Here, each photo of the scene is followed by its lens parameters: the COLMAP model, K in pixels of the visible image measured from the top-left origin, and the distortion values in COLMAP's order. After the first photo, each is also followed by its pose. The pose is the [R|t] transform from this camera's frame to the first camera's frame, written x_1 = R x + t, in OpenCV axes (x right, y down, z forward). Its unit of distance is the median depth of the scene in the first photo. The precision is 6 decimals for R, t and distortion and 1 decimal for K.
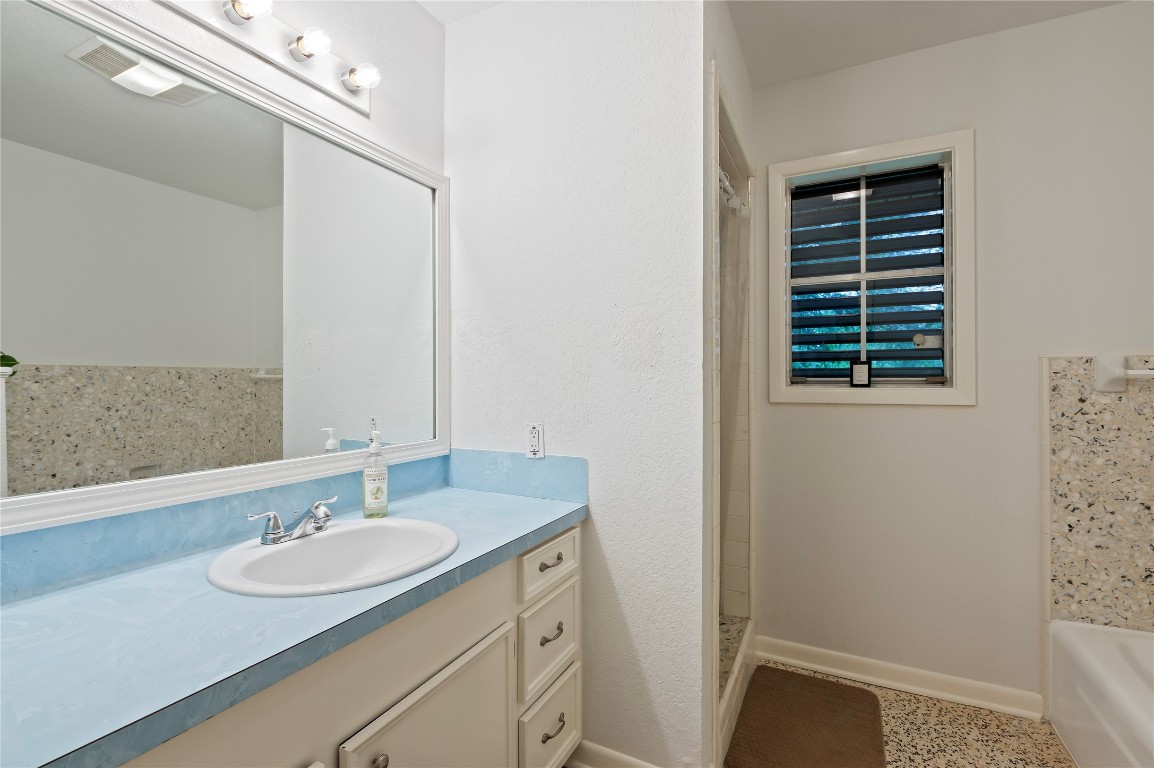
lens RADIAL K [[512.3, 0, 575.4], [0, 512.3, 382.3], [0, 0, 1]] dist [-0.003042, -0.001103]
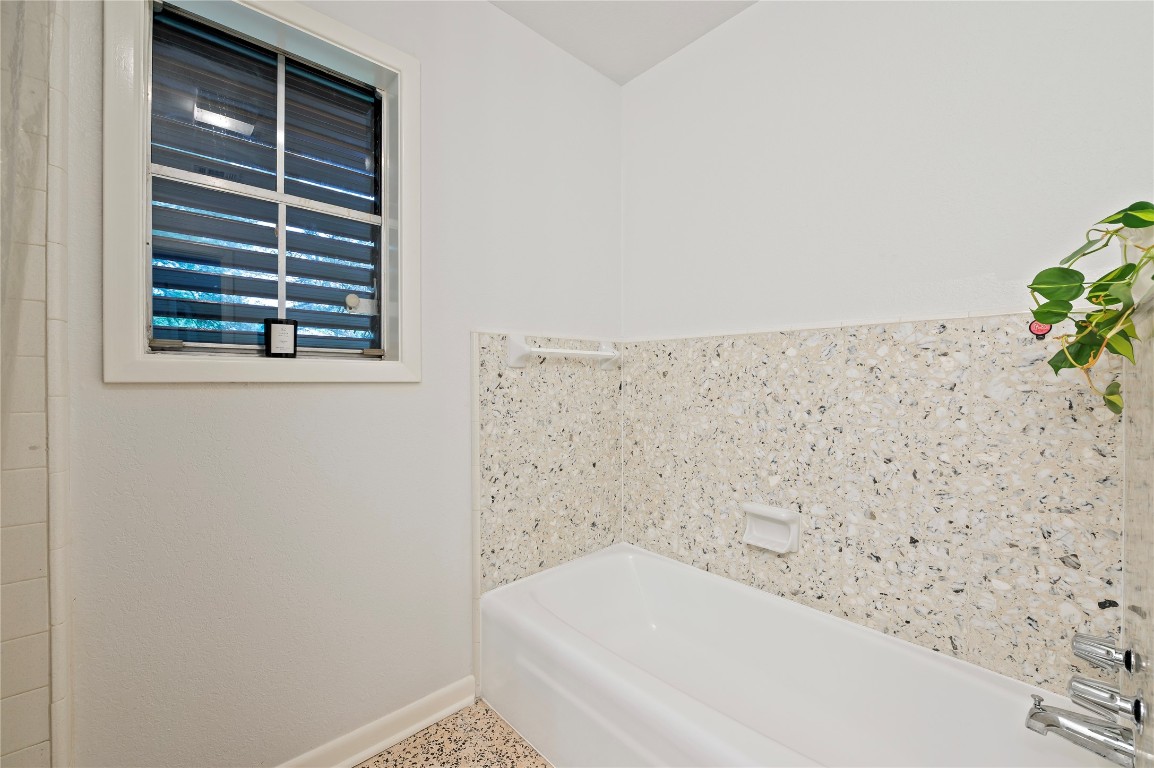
lens RADIAL K [[467.5, 0, 573.6], [0, 467.5, 382.7], [0, 0, 1]] dist [-0.005803, 0.000397]
pose [[0.352555, -0.001714, 0.935789, 0.143002], [-0.000768, 0.999997, 0.002121, 0.047732], [-0.935791, -0.001466, 0.352553, 0.511936]]
